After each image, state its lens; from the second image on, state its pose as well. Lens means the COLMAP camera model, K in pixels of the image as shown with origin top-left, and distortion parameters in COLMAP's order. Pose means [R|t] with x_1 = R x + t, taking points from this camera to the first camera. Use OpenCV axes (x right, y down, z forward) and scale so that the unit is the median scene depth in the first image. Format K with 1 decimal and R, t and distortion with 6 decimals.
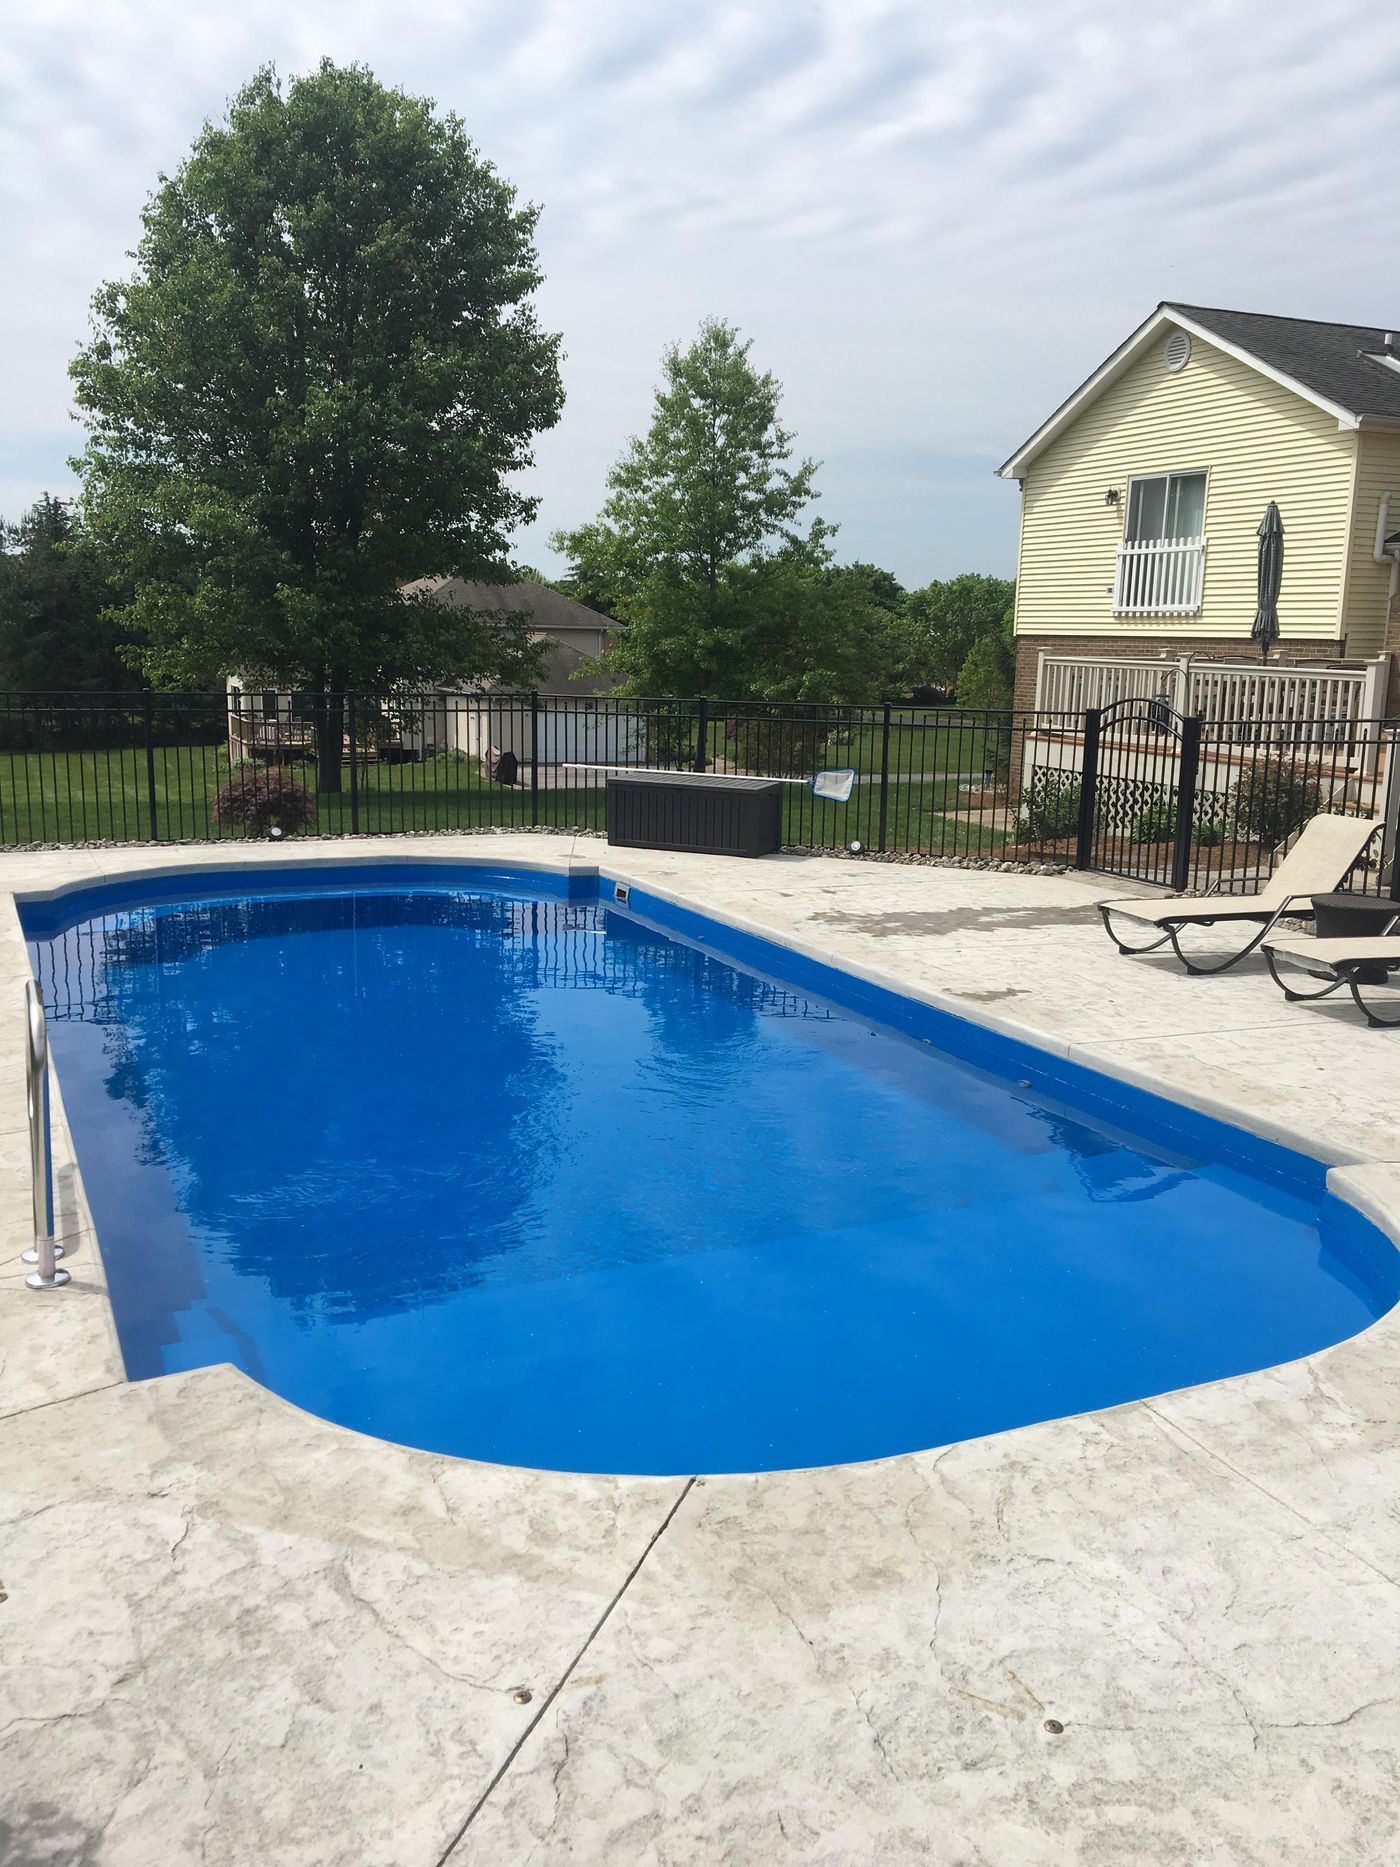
lens RADIAL K [[1478.6, 0, 700.0], [0, 1478.6, 933.5], [0, 0, 1]] dist [0.042583, -0.000974]
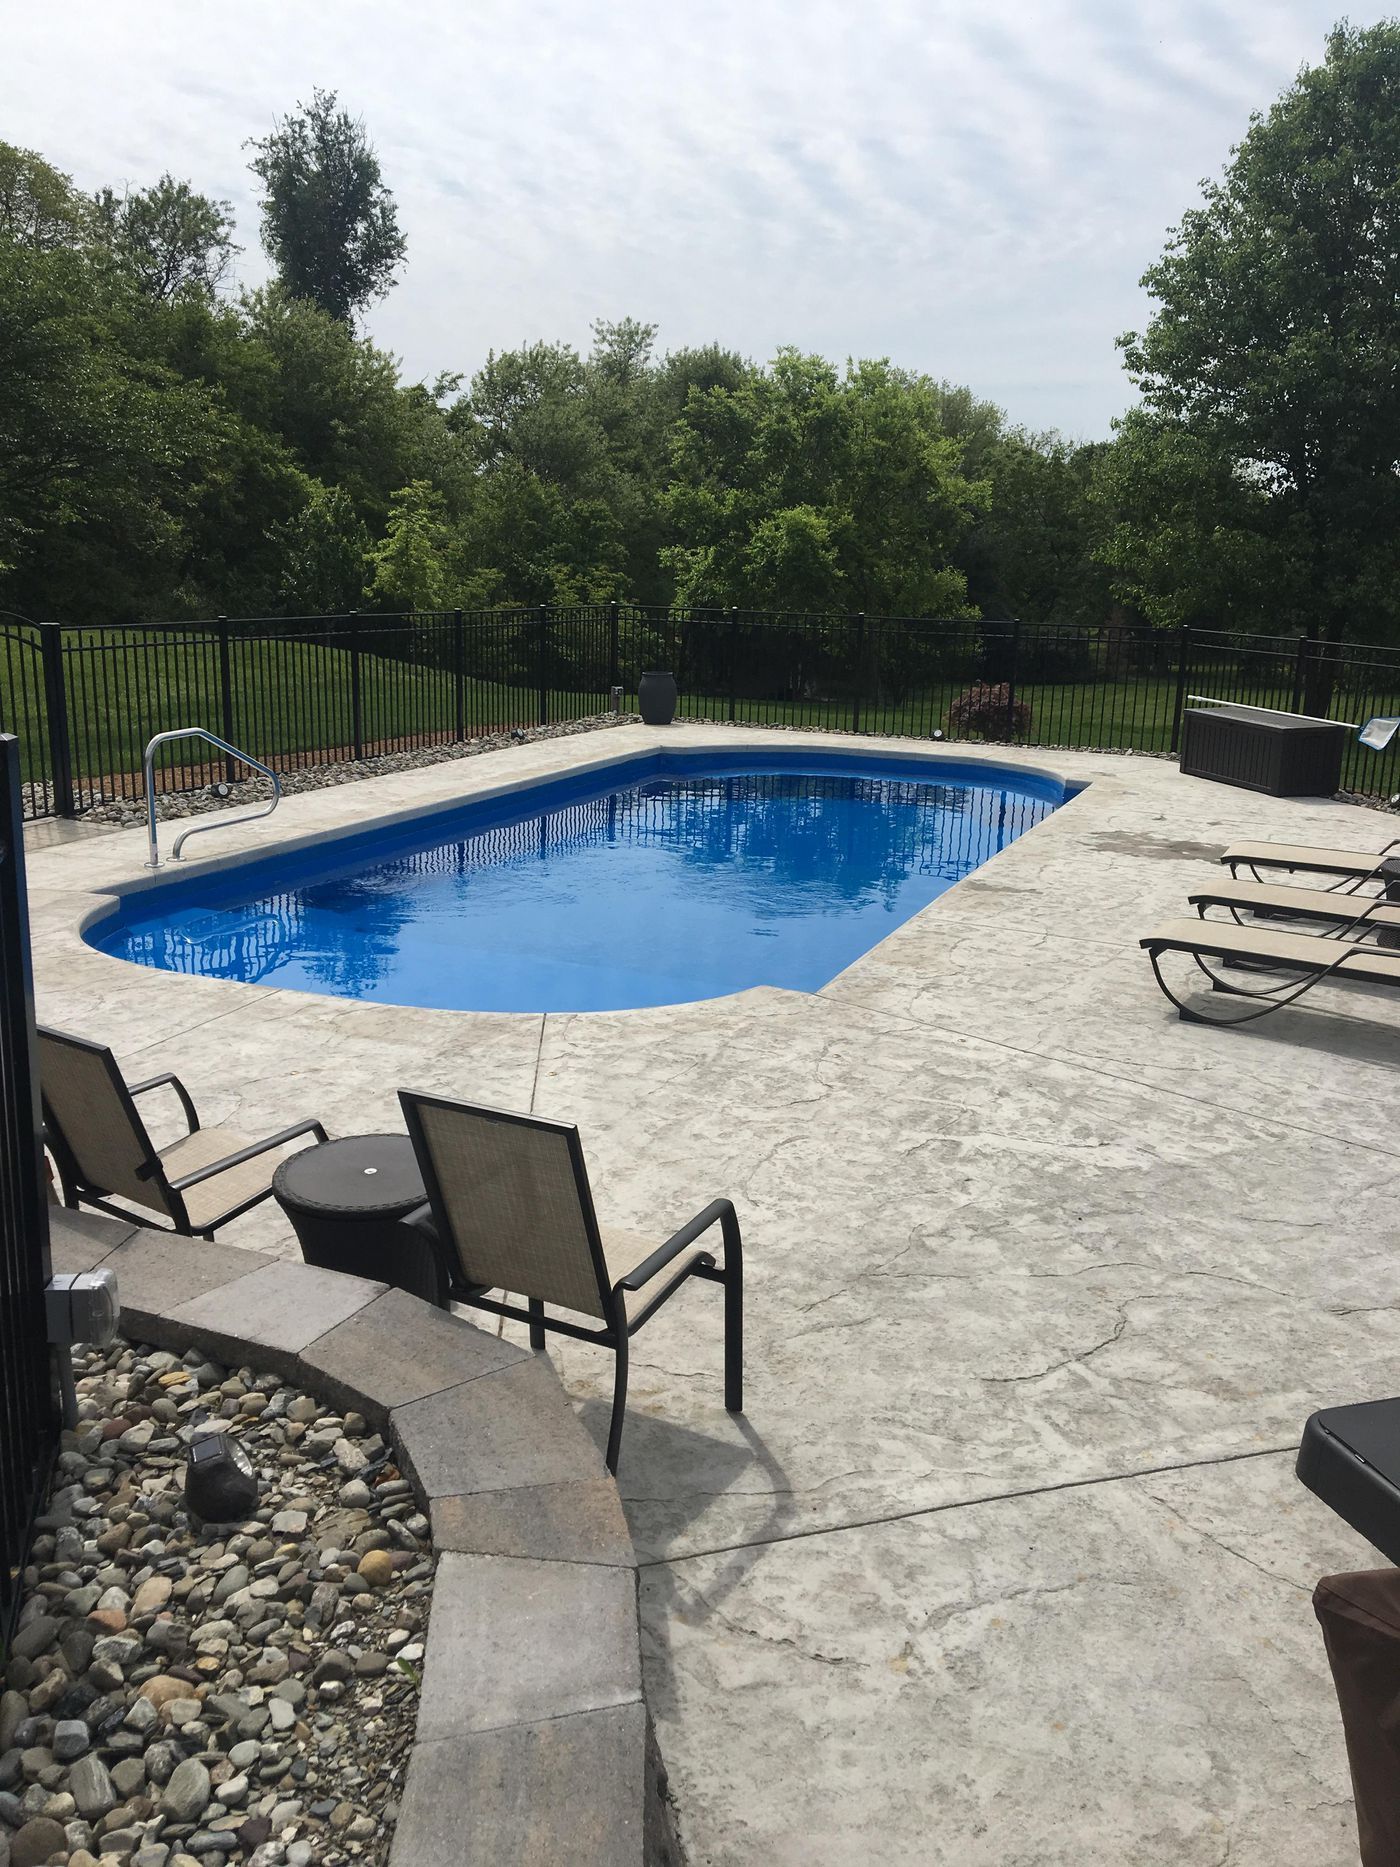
lens RADIAL K [[1478.6, 0, 700.0], [0, 1478.6, 933.5], [0, 0, 1]] dist [0.042583, -0.000974]
pose [[0.679261, 0.177949, -0.711996, 1.123752], [-0.154582, 0.983085, 0.098228, -0.001326], [0.717432, 0.043339, 0.695279, 0.075303]]
